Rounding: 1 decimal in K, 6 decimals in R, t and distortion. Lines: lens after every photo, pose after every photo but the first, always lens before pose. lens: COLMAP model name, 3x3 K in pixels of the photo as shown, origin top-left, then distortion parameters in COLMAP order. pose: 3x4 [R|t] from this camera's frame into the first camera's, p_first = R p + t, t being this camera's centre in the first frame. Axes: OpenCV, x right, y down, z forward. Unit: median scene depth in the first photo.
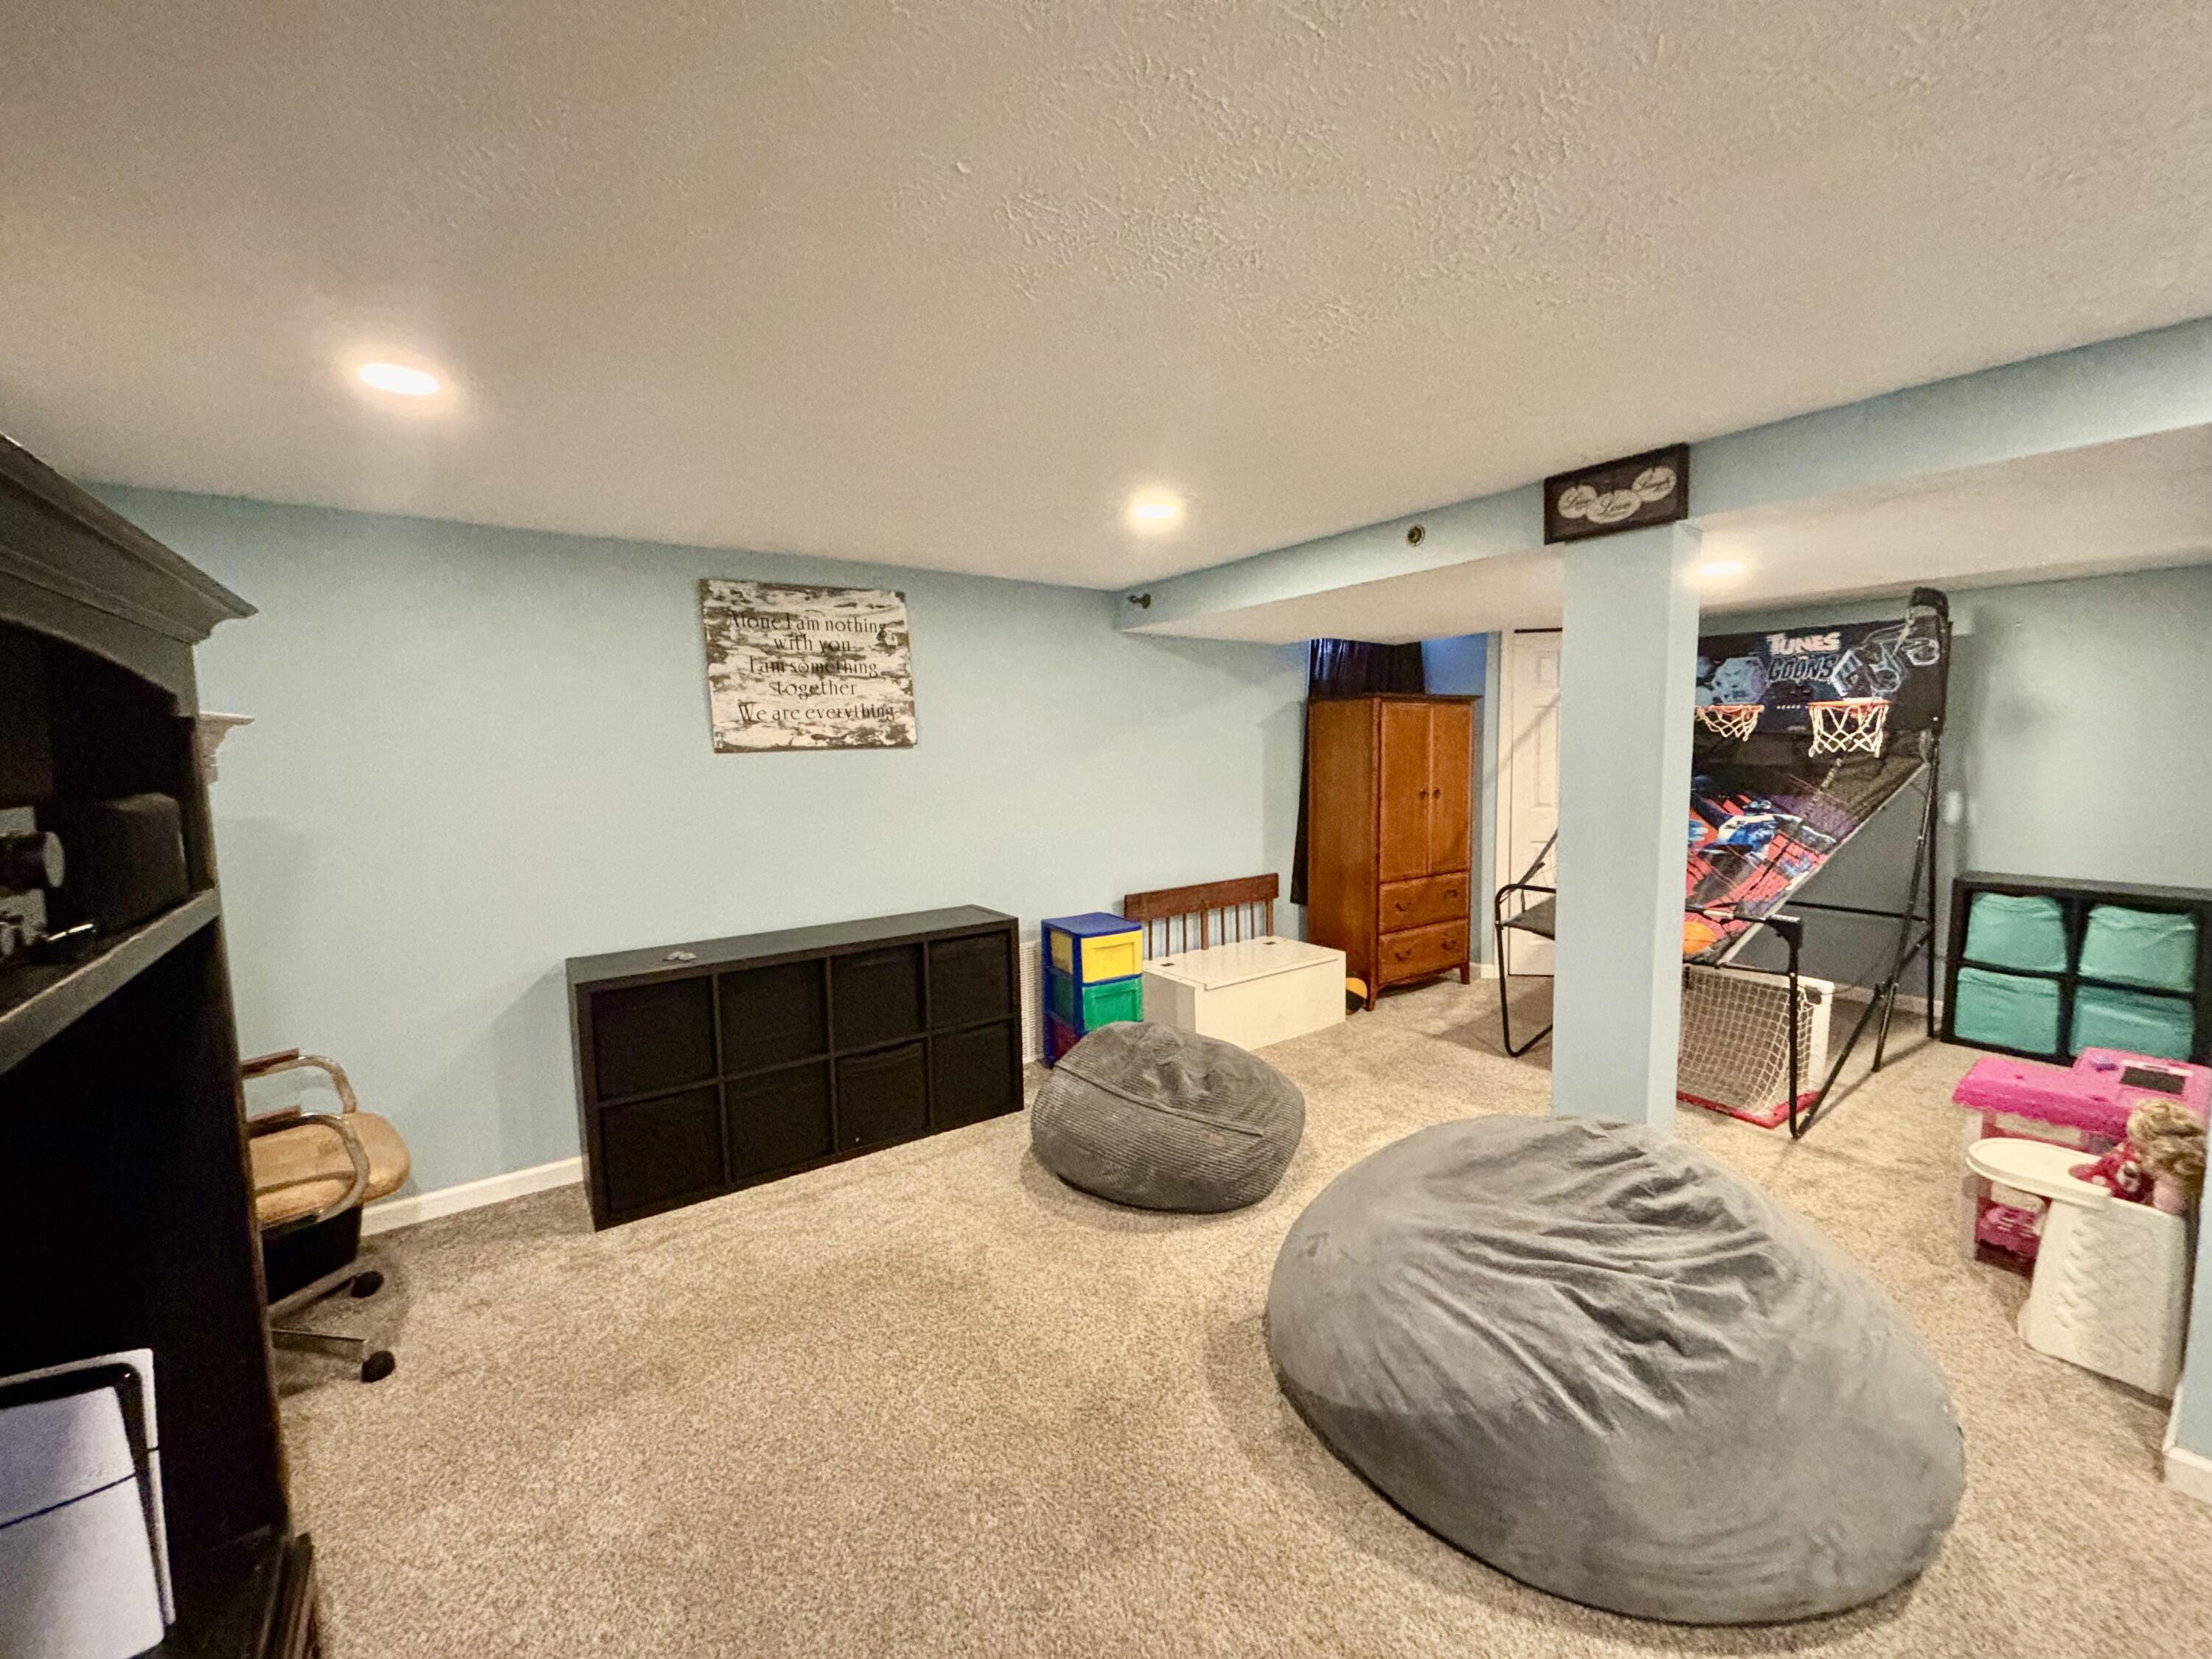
lens RADIAL K [[892.9, 0, 1108.6], [0, 892.9, 824.6], [0, 0, 1]] dist [-0.000753, 0.001612]
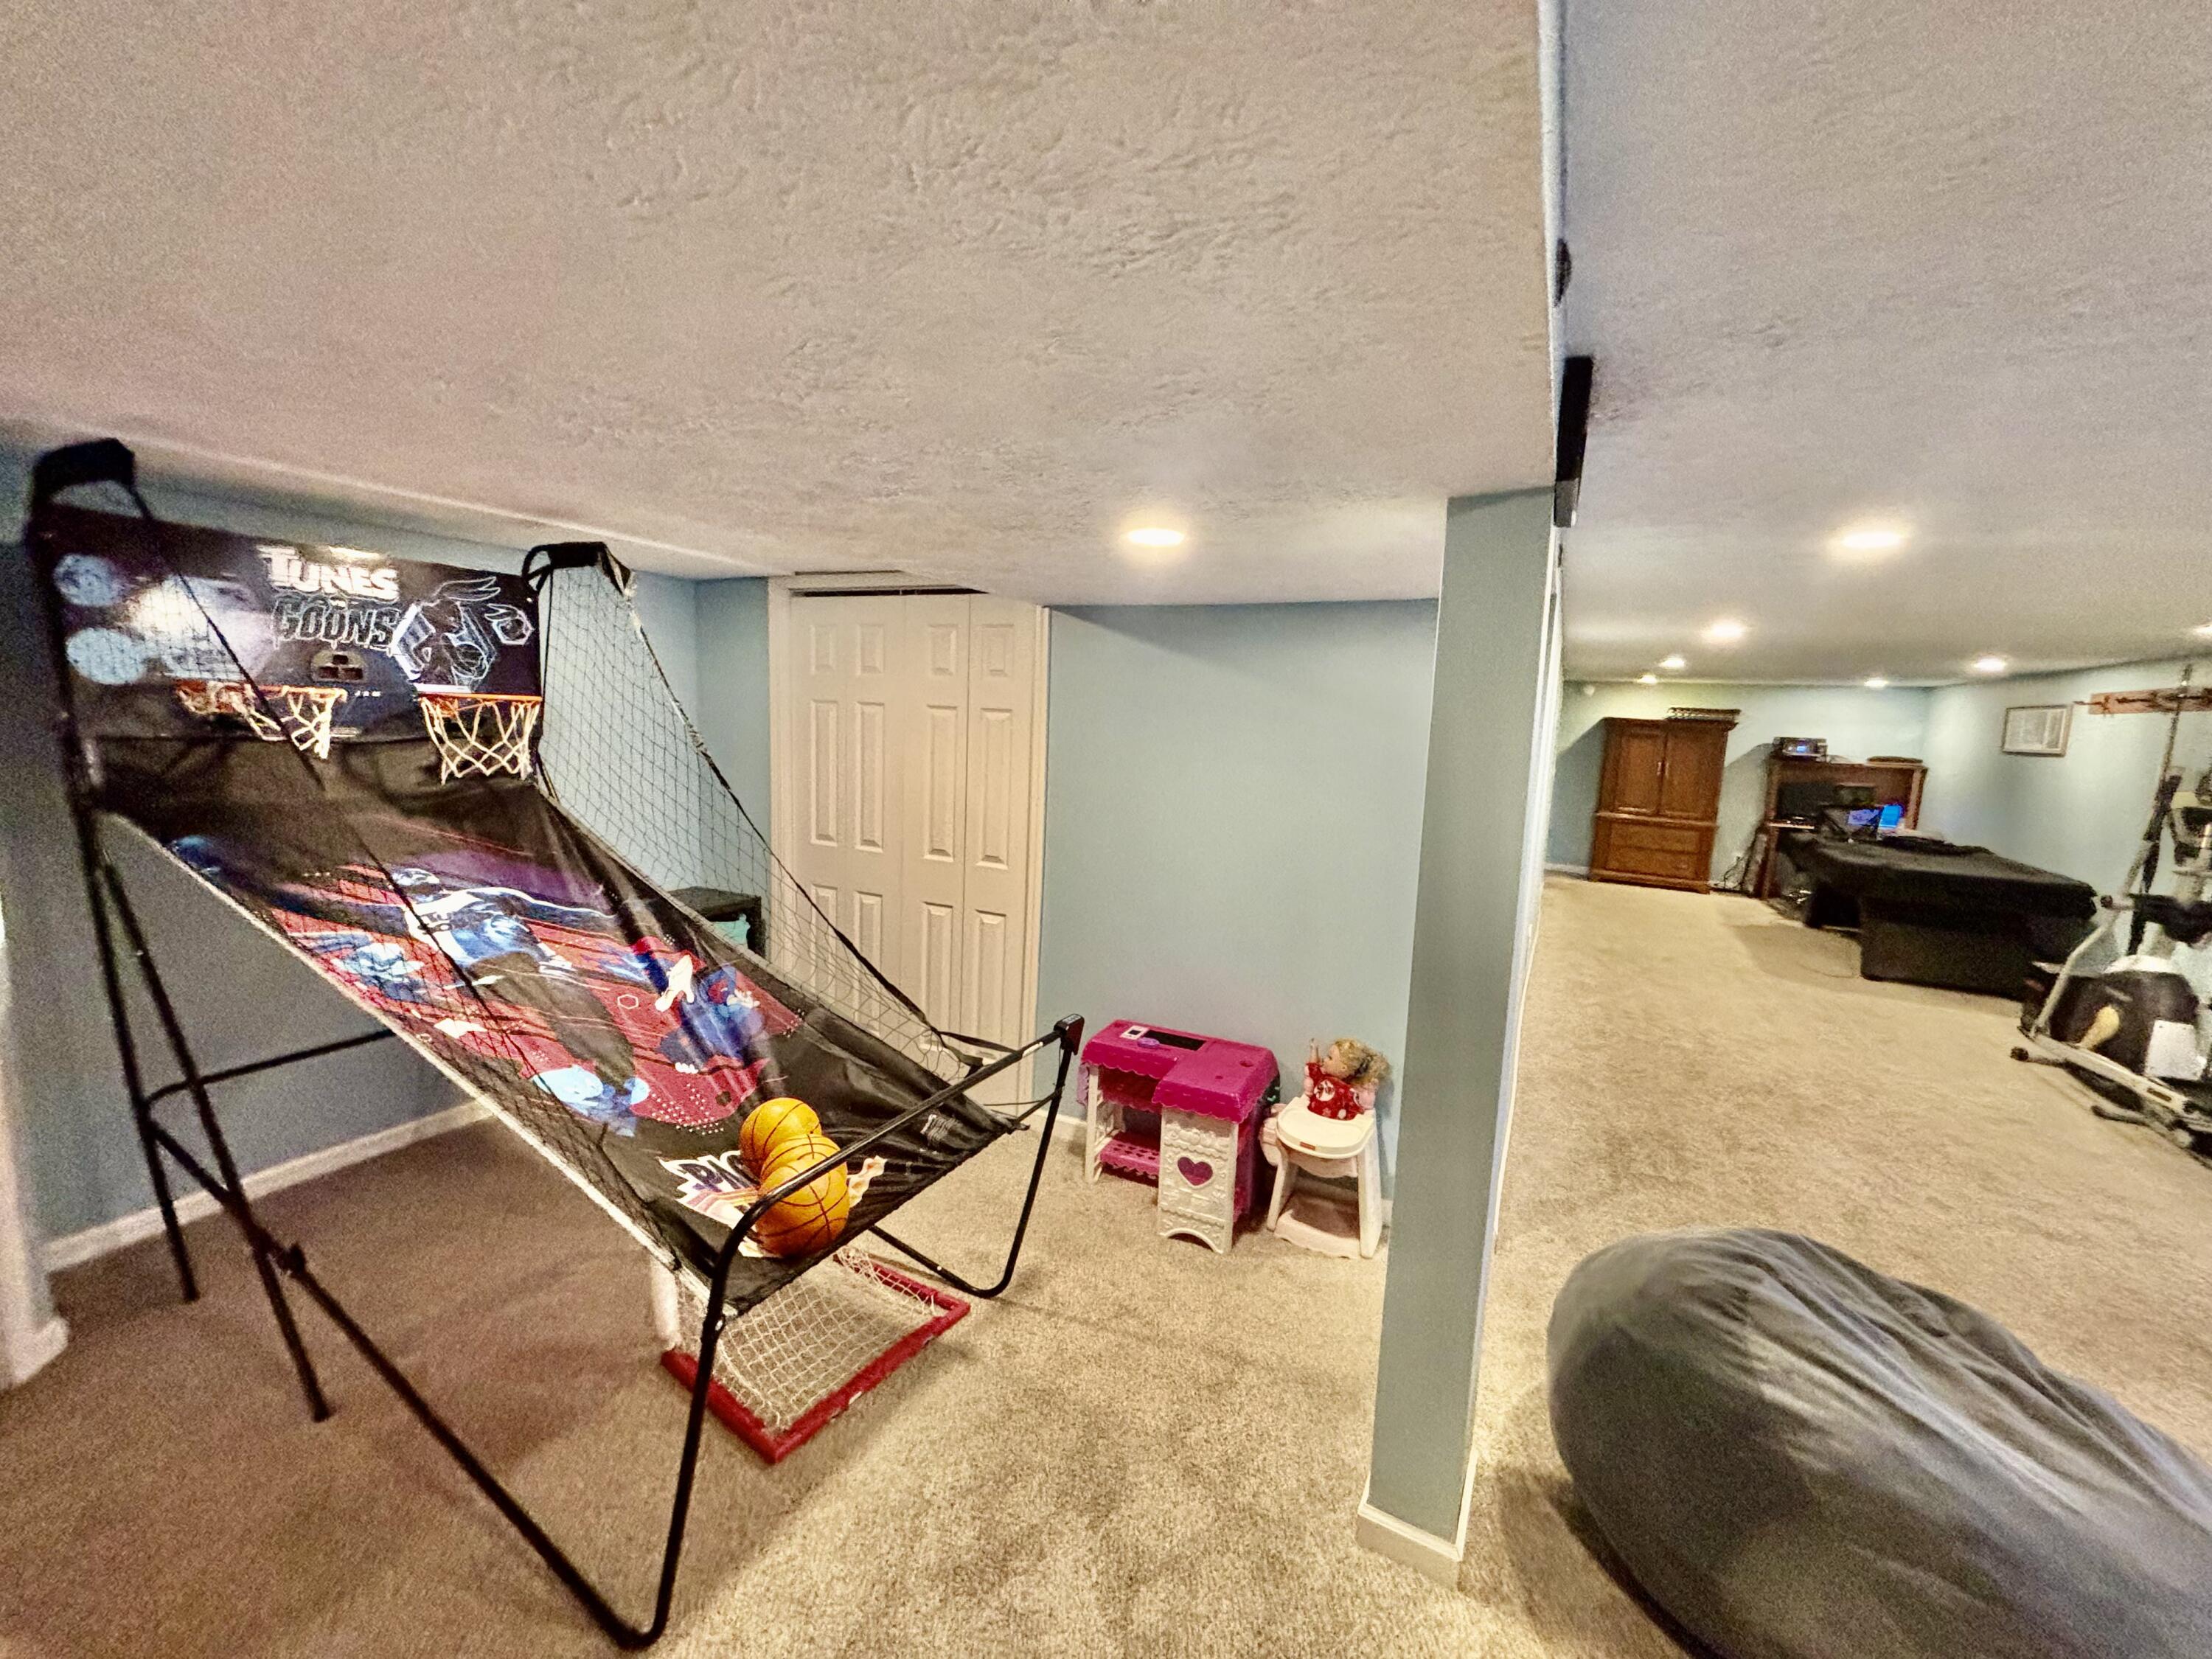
lens RADIAL K [[892.9, 0, 1092.6], [0, 892.9, 819.8], [0, 0, 1]] dist [-0.000753, 0.001612]
pose [[-0.450726, -0.105884, 0.886360, 0.067208], [0.049719, 0.988421, 0.143359, -0.114740], [-0.891276, 0.108685, -0.440243, 0.873715]]
